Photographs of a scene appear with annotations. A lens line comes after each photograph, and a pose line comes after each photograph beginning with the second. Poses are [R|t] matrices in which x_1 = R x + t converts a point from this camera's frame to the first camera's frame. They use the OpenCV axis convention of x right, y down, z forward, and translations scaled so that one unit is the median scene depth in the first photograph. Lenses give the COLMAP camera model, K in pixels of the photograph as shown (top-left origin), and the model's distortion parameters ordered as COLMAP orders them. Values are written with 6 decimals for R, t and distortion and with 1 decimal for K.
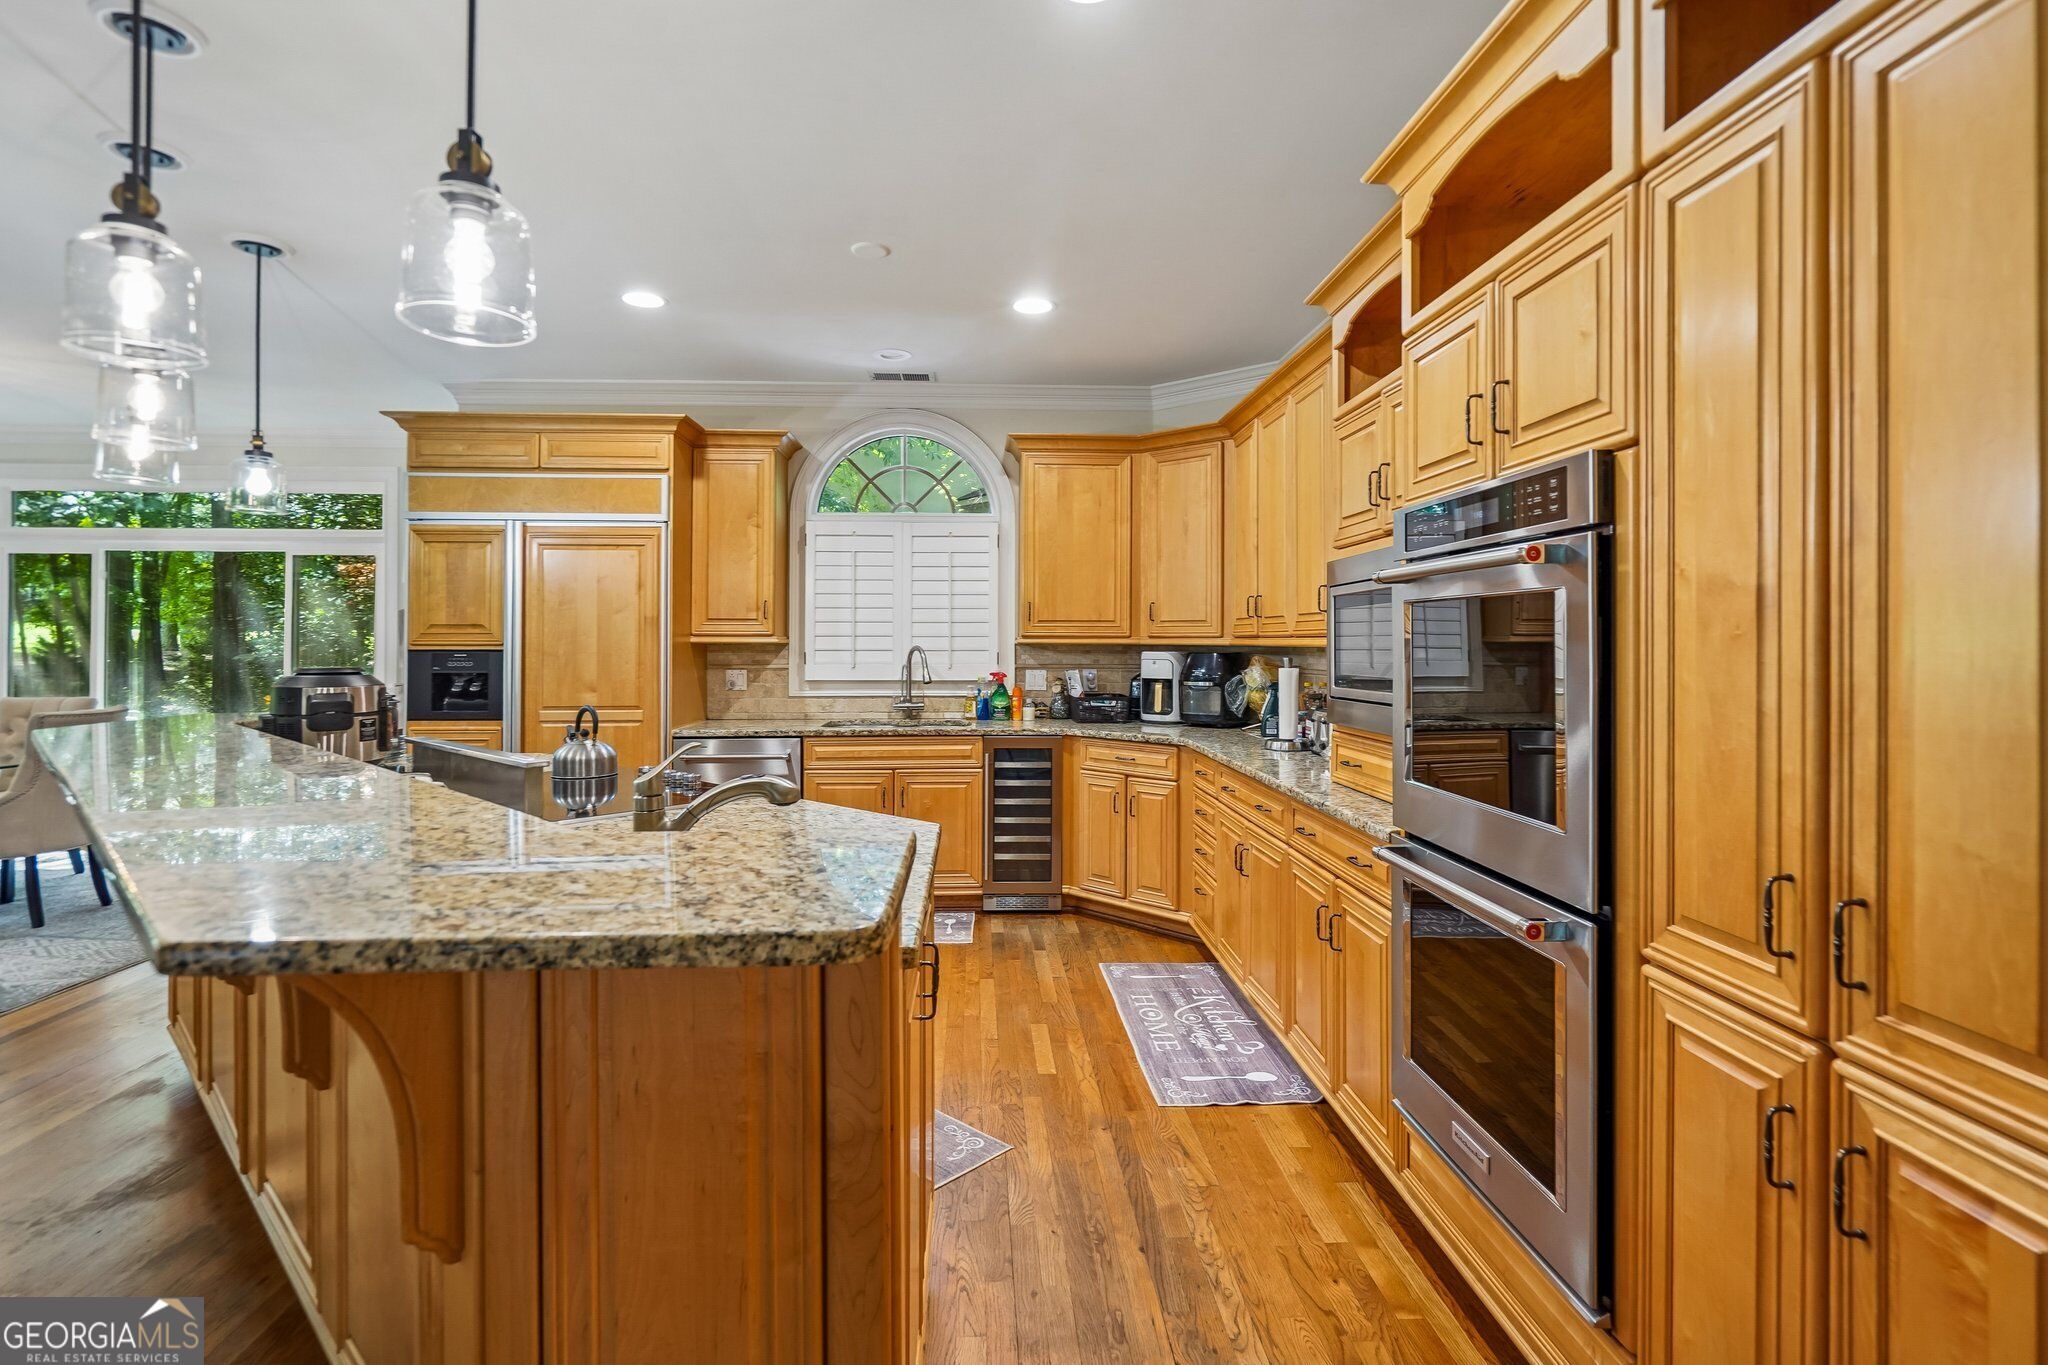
lens RADIAL K [[960.7, 0, 1023.3], [0, 960.7, 686.5], [0, 0, 1]] dist [-0.002134, 0.001531]
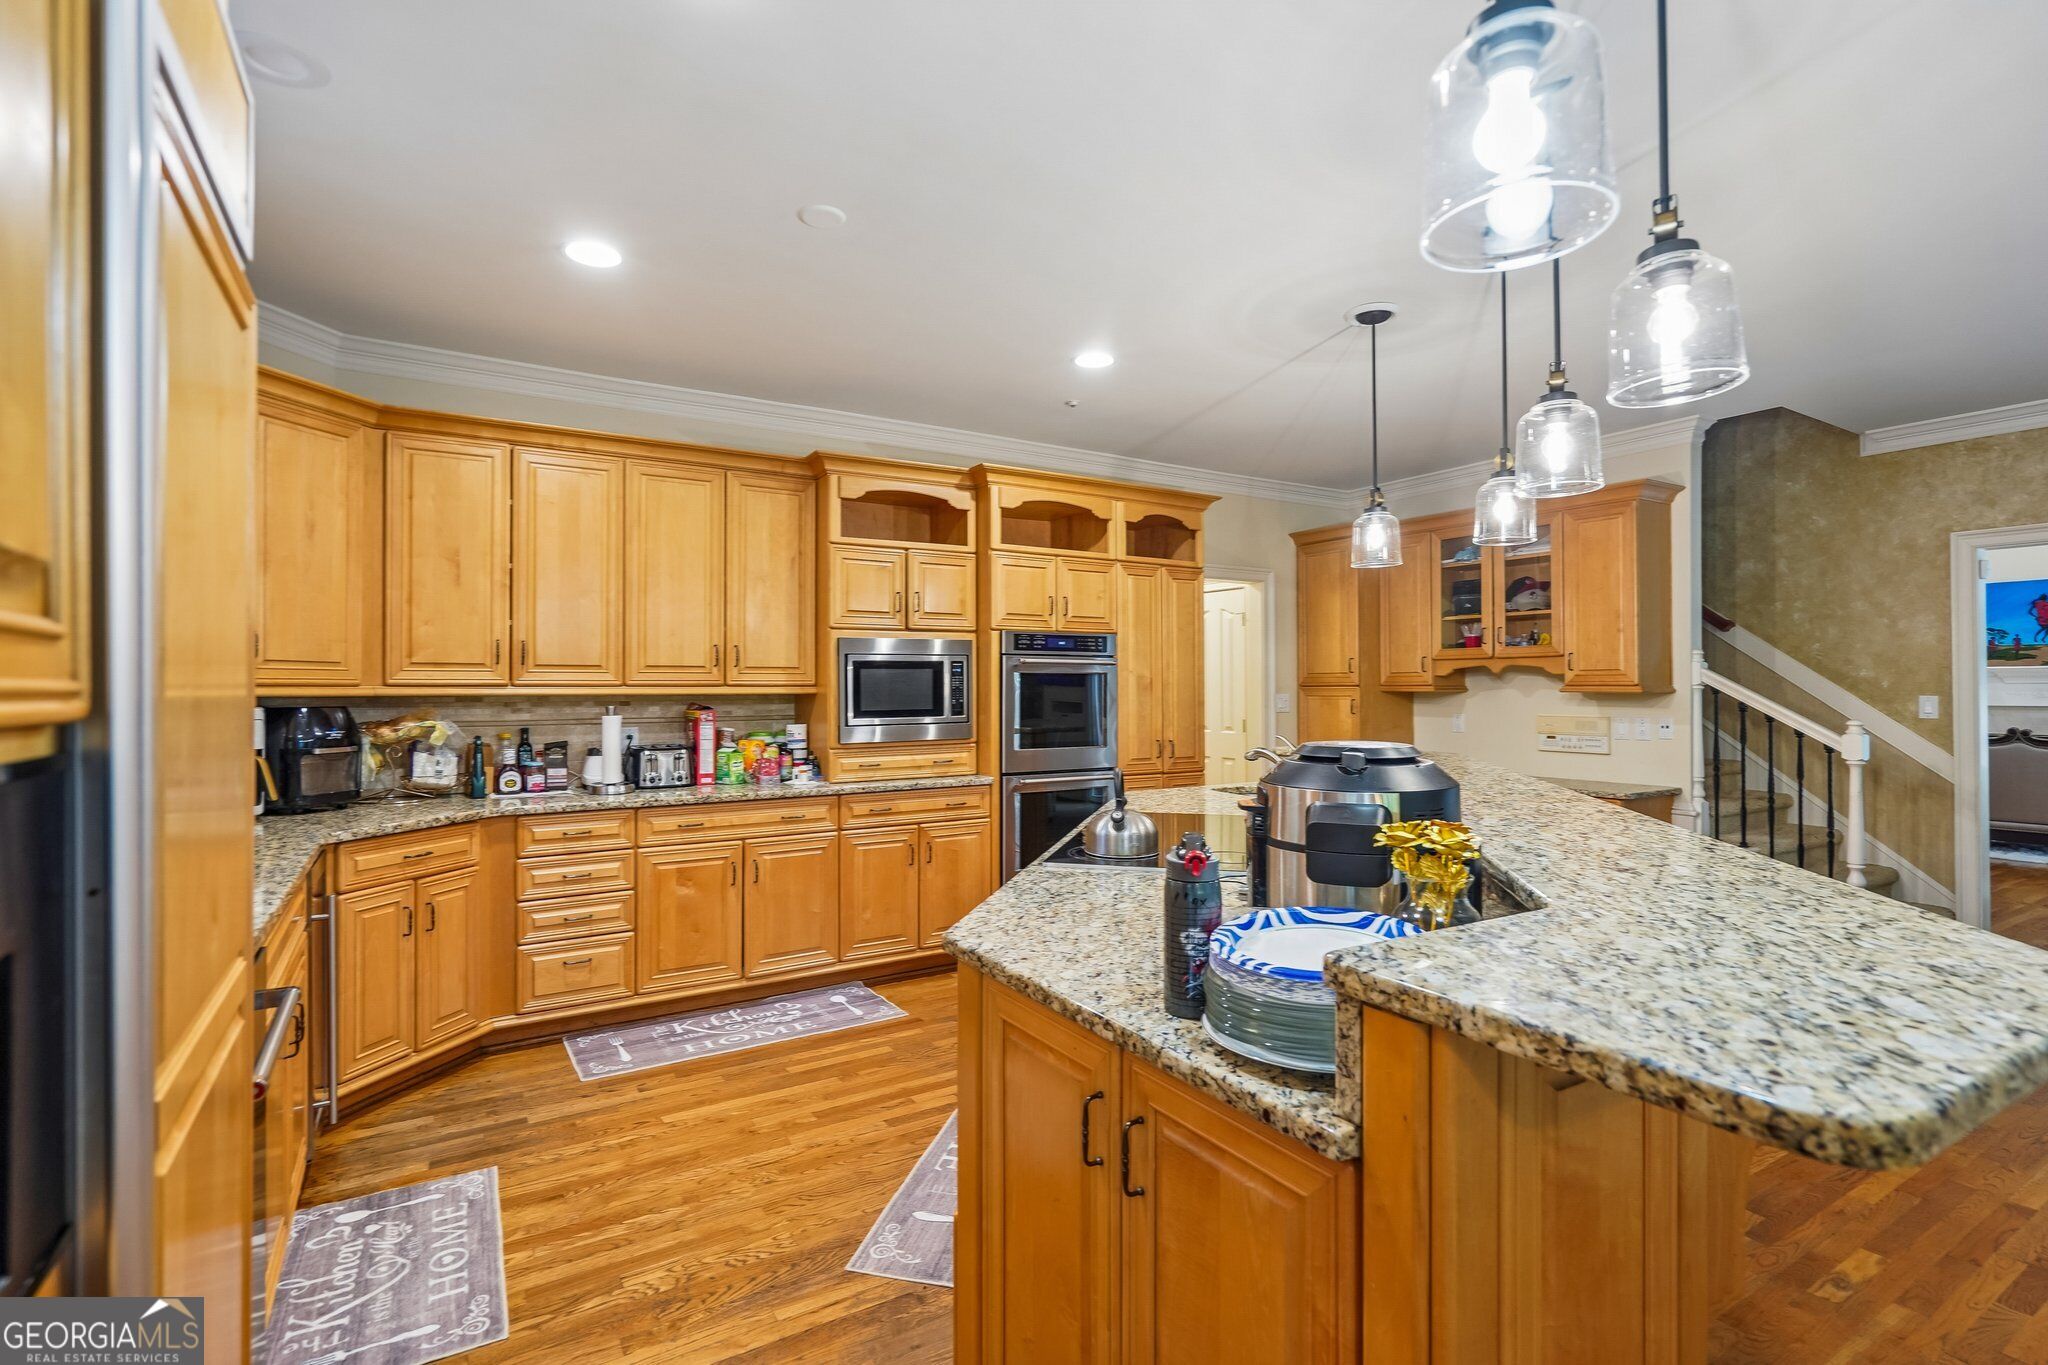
lens RADIAL K [[960.7, 0, 1023.3], [0, 960.7, 686.5], [0, 0, 1]] dist [-0.002134, 0.001531]
pose [[-0.470574, -0.000719, 0.882360, -0.944104], [0.042932, 0.998797, 0.023710, -0.062179], [-0.881316, 0.049039, -0.469977, 1.175959]]
